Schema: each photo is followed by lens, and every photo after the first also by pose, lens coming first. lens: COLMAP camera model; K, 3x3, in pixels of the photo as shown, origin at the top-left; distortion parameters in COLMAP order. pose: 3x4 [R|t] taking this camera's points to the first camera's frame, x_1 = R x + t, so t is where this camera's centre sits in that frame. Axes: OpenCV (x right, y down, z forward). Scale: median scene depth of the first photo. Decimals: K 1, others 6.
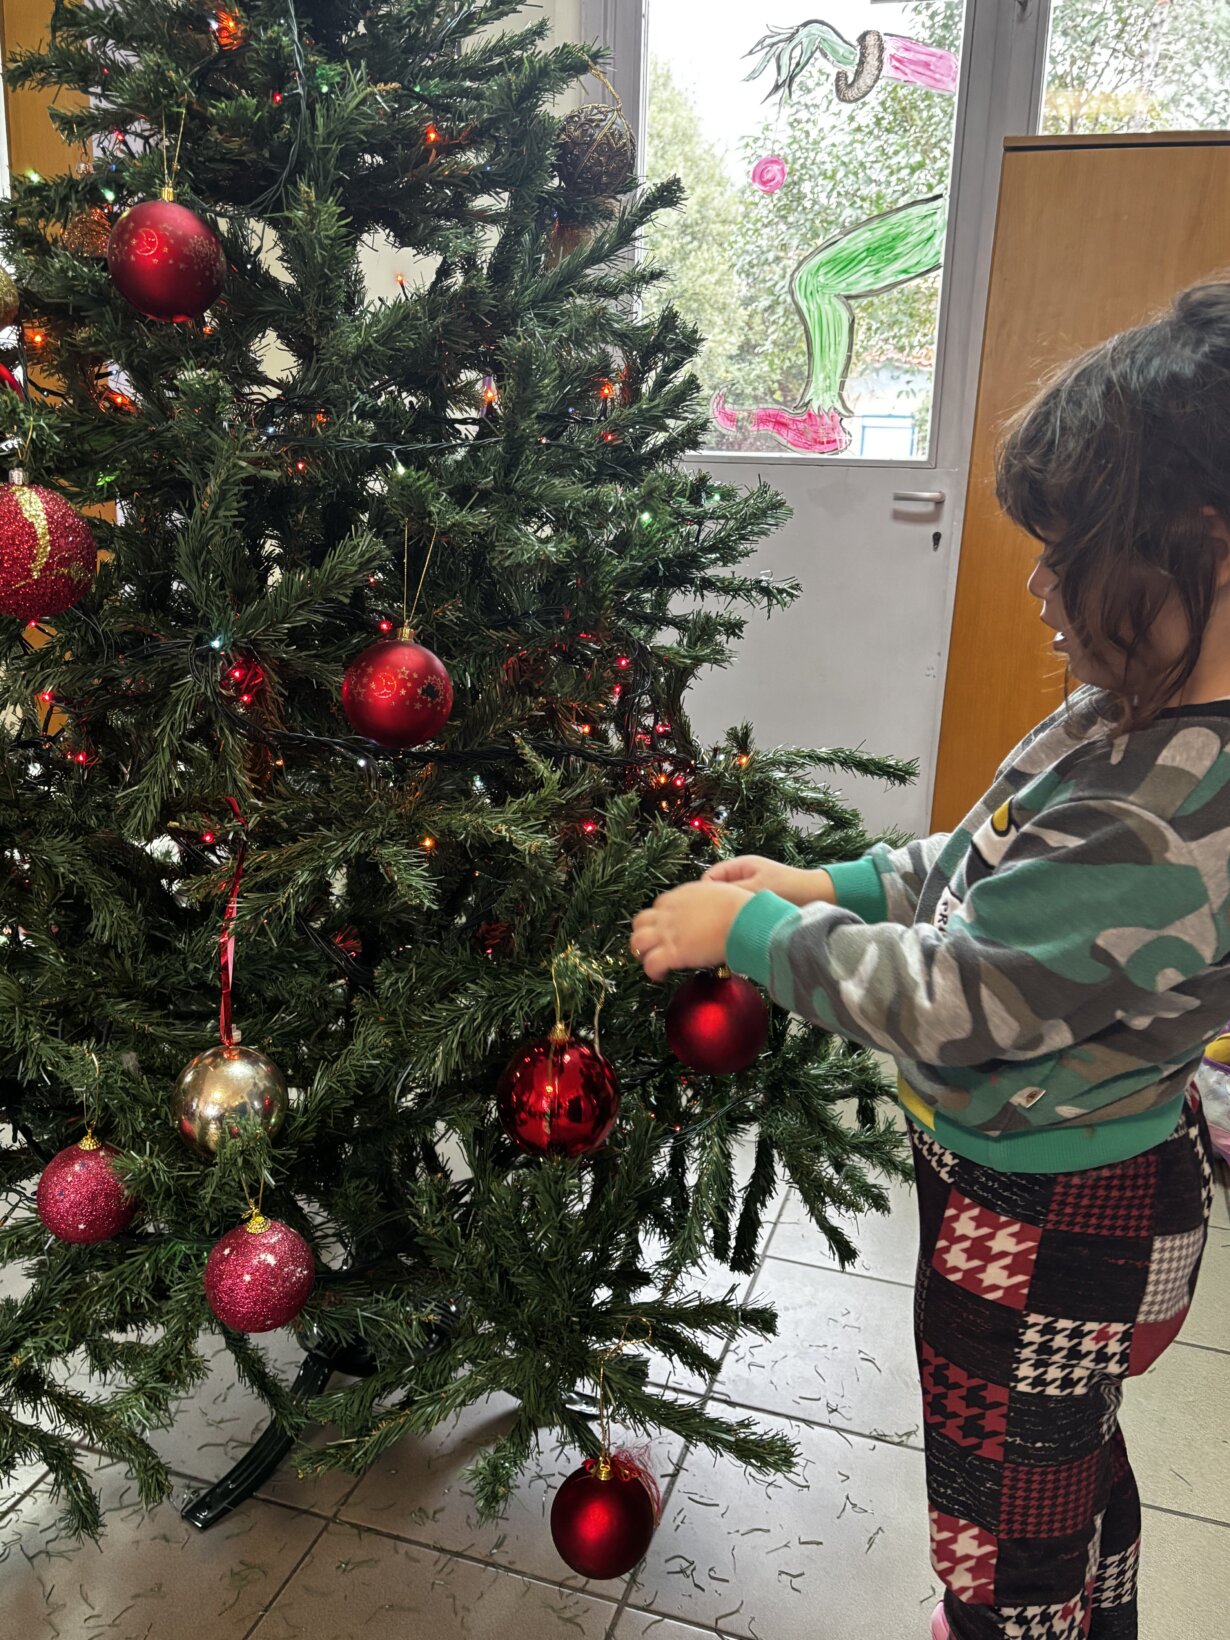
lens RADIAL K [[1377.3, 0, 615.0], [0, 1377.3, 820.0], [0, 0, 1]] dist [-0.017069, 0.006512]
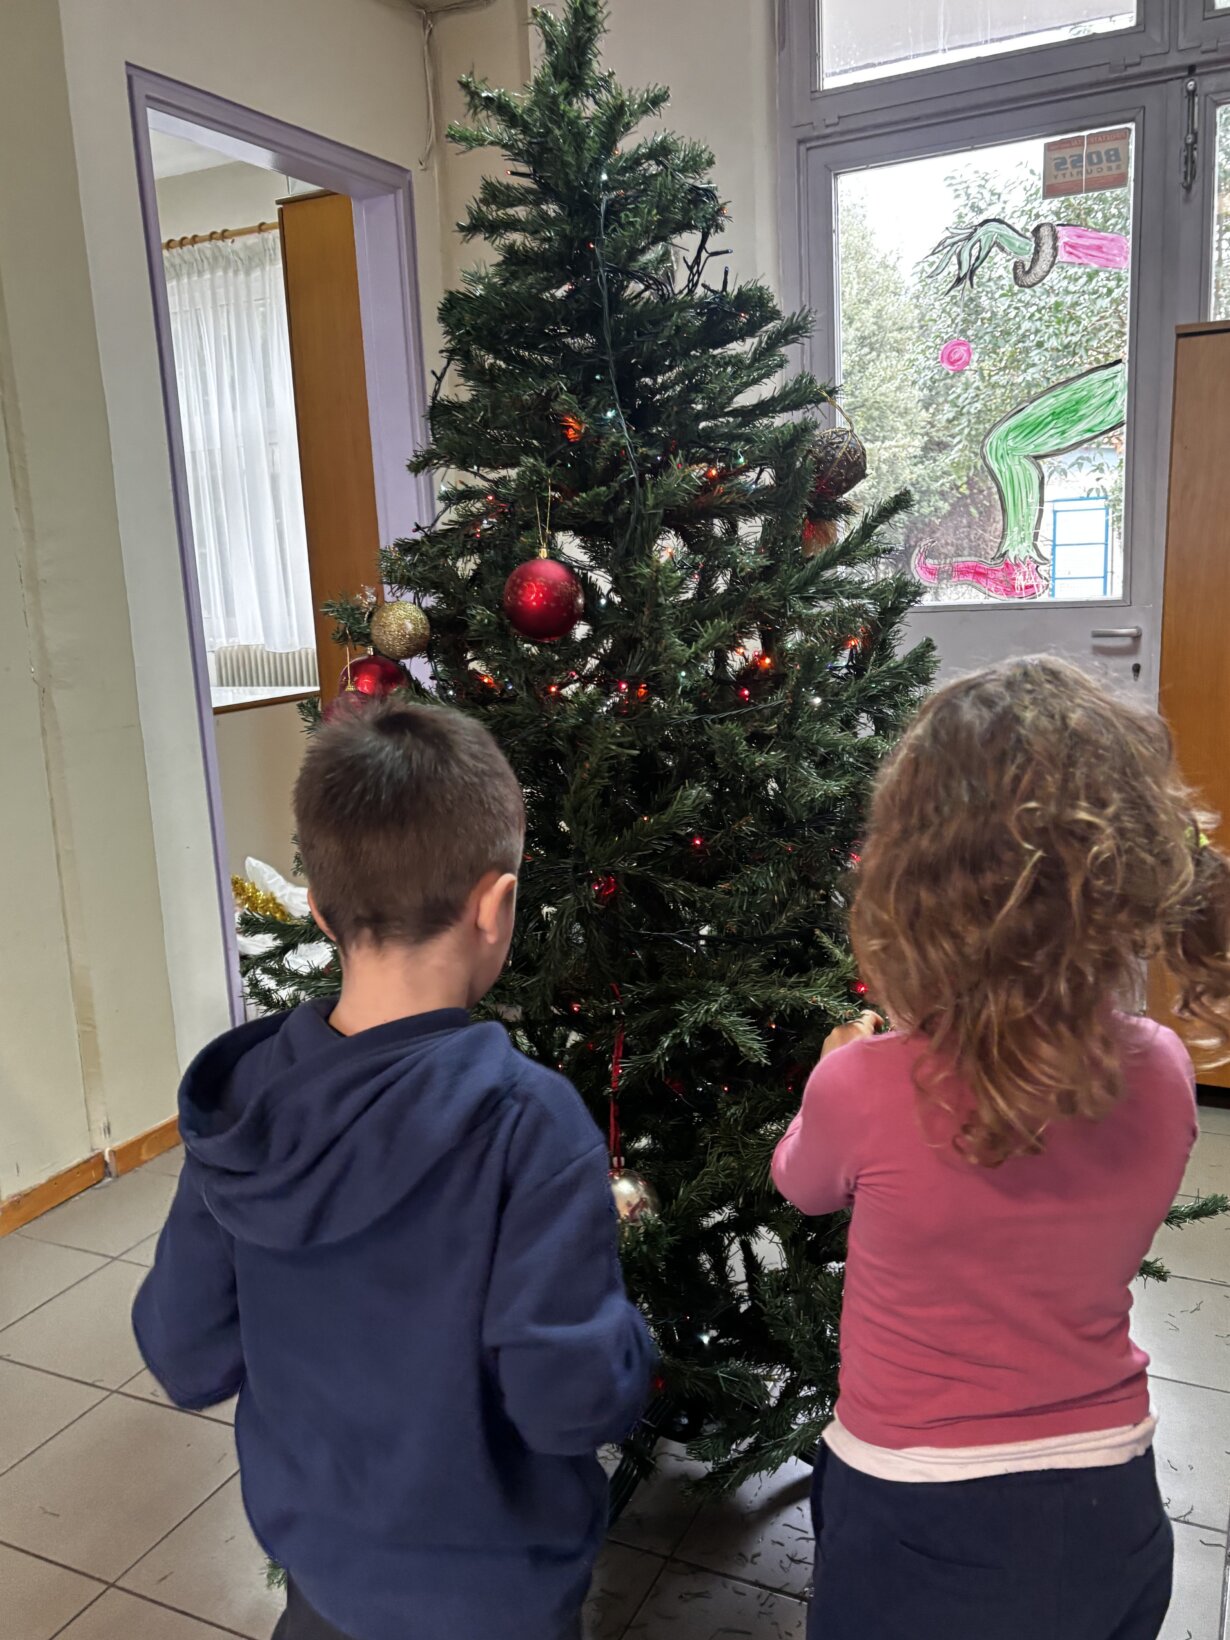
lens RADIAL K [[1358.6, 0, 579.6], [0, 1358.6, 816.9], [0, 0, 1]] dist [-0.003060, 0.011079]
pose [[0.984307, -0.049137, -0.169486, -0.020763], [0.036611, 0.996416, -0.076260, -0.024544], [0.172625, 0.068858, 0.982578, -0.113393]]
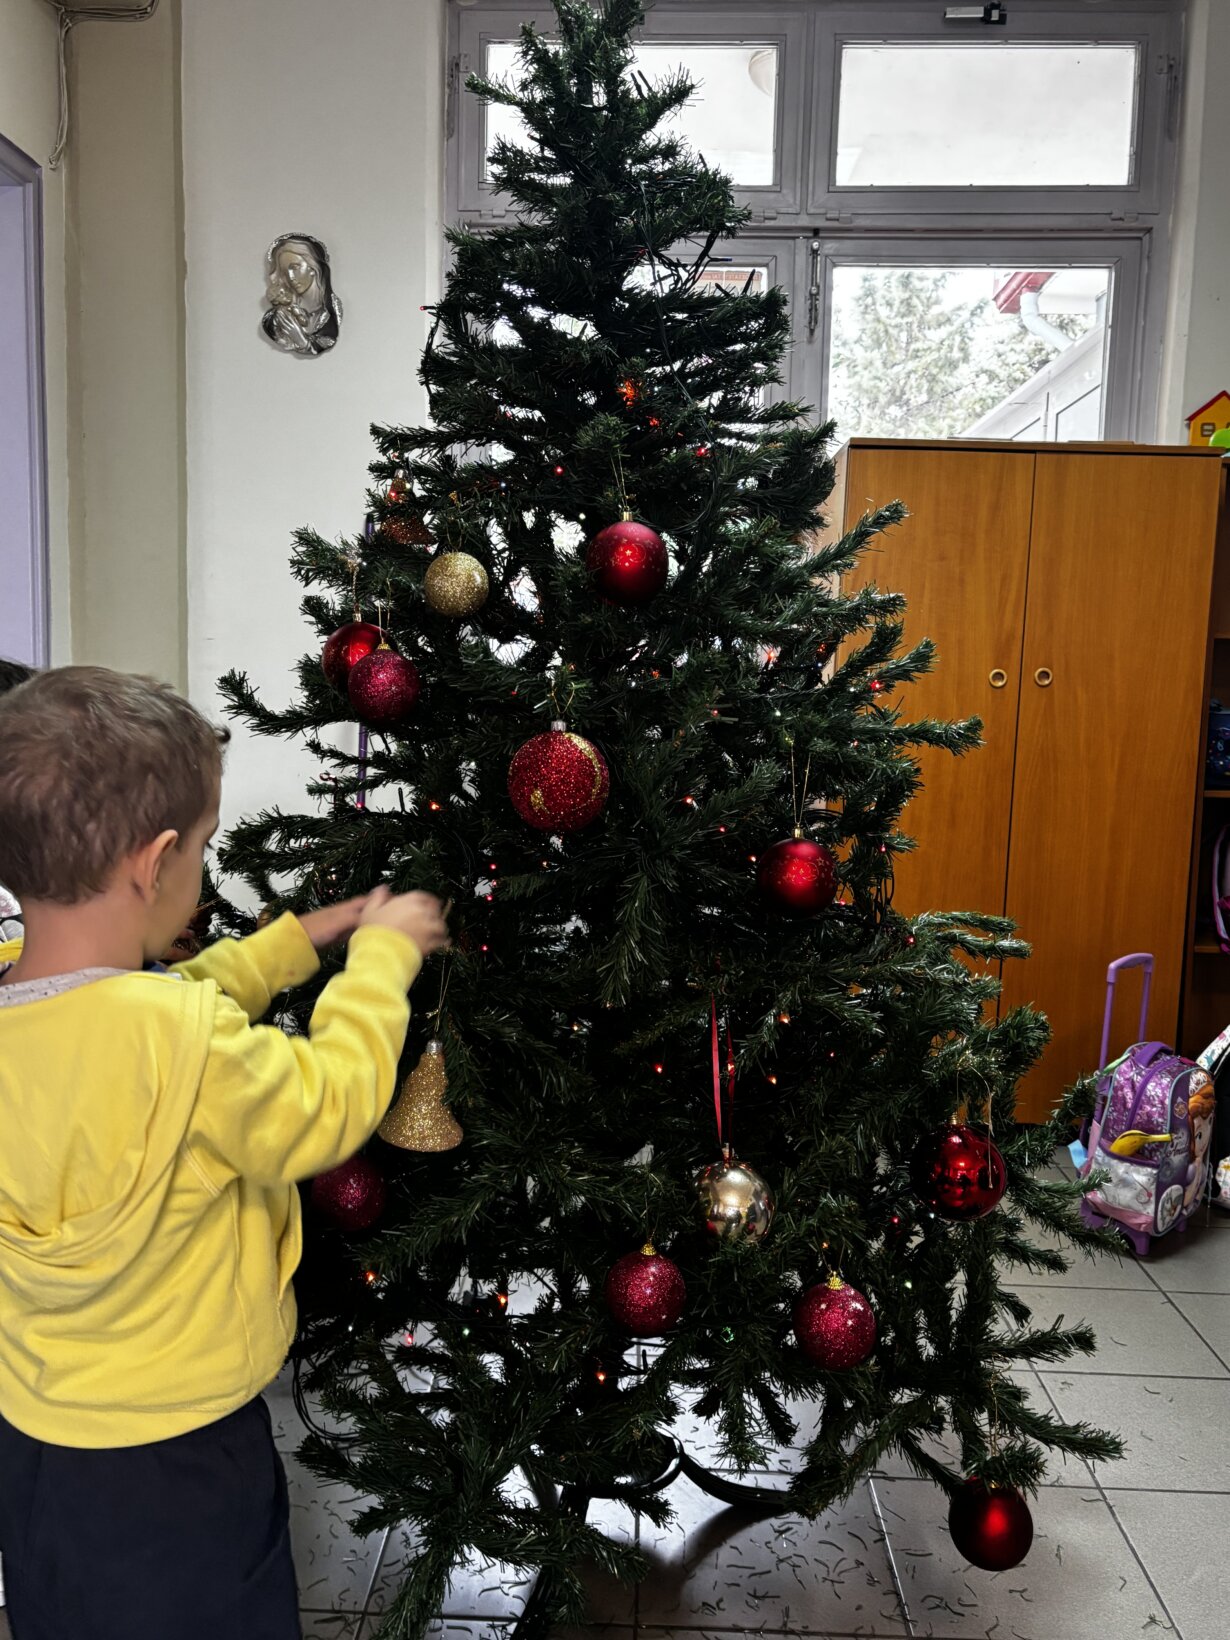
lens RADIAL K [[1358.6, 0, 579.6], [0, 1358.6, 816.9], [0, 0, 1]] dist [-0.003060, 0.011079]
pose [[0.964369, -0.032674, 0.262534, -0.232591], [0.071150, 0.987815, -0.138416, 0.004588], [-0.254813, 0.152164, 0.954943, -0.067134]]
